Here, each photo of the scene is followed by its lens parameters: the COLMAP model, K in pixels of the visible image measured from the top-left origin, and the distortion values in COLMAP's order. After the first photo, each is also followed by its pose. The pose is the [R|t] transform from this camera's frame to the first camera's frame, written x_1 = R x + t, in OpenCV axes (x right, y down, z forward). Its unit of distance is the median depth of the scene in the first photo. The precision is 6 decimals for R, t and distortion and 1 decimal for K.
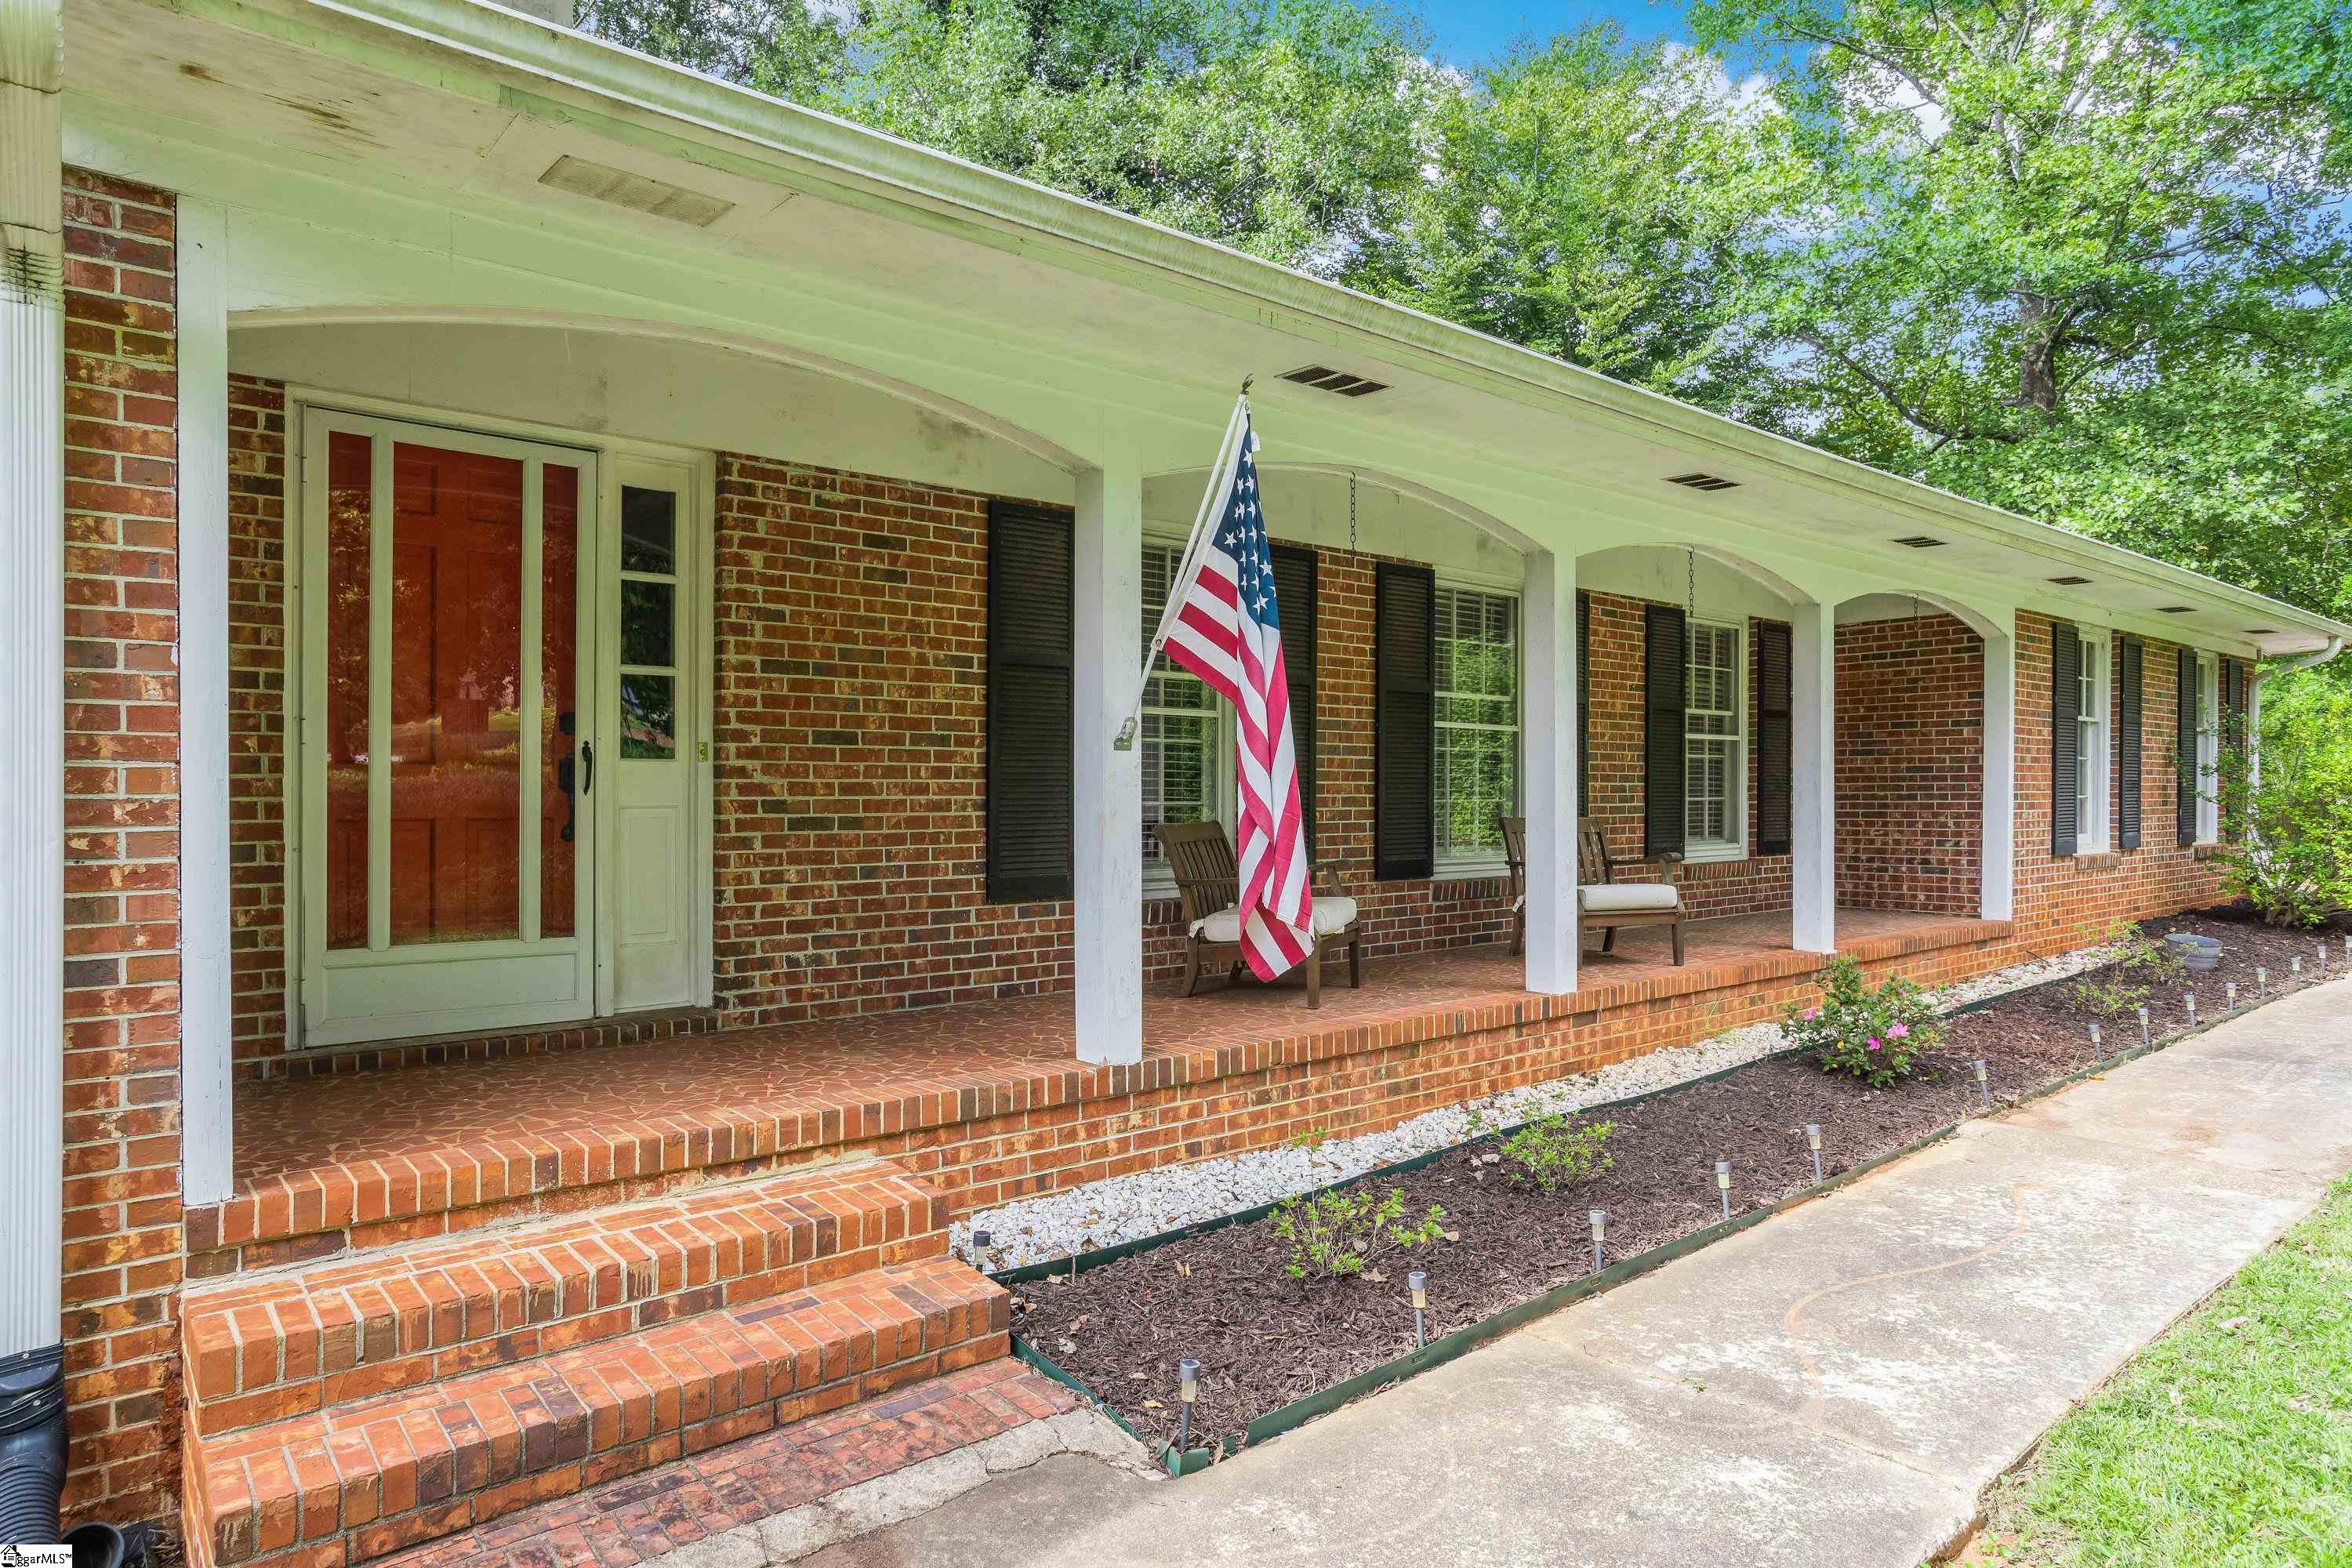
lens RADIAL K [[1477.2, 0, 1181.9], [0, 1477.2, 782.3], [0, 0, 1]] dist [-0.001147, -0.000050]
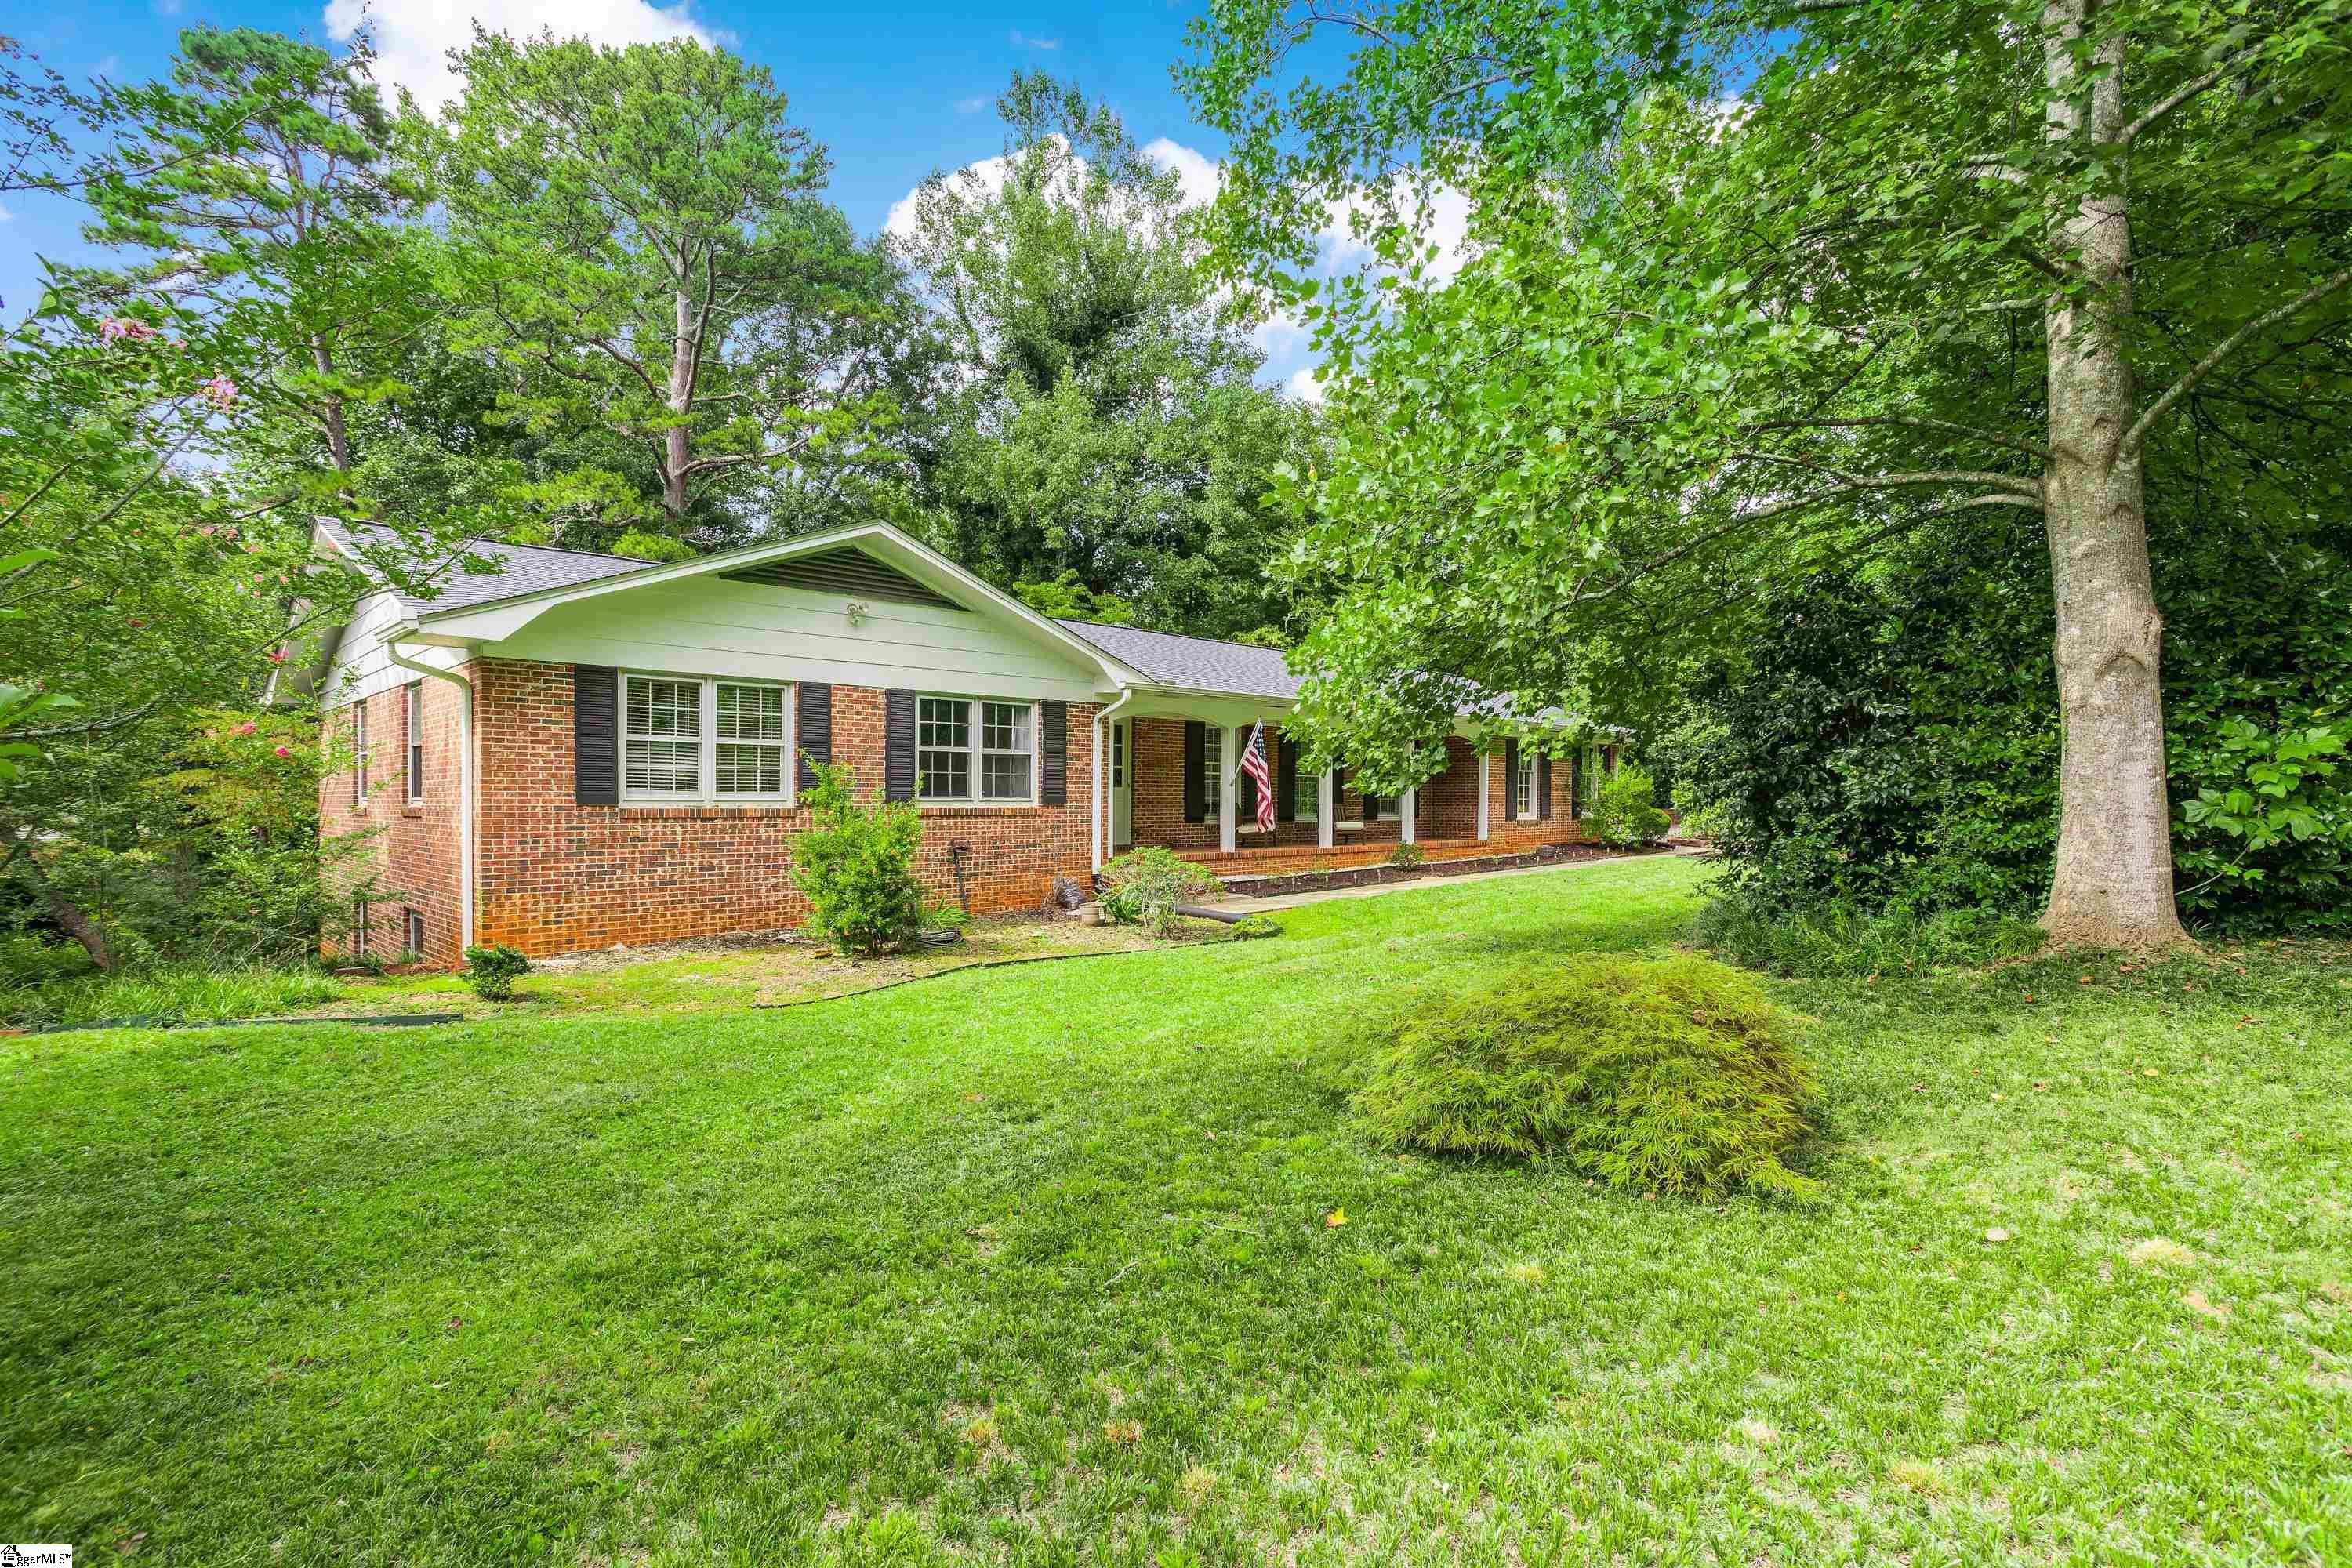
lens RADIAL K [[1119.5, 0, 1170.4], [0, 1119.5, 784.8], [0, 0, 1]] dist [0.002479, 0.000794]
pose [[0.997880, 0.008409, 0.064532, -0.328384], [-0.008381, 0.999965, -0.000714, -0.017567], [-0.064536, 0.000172, 0.997915, -1.809298]]
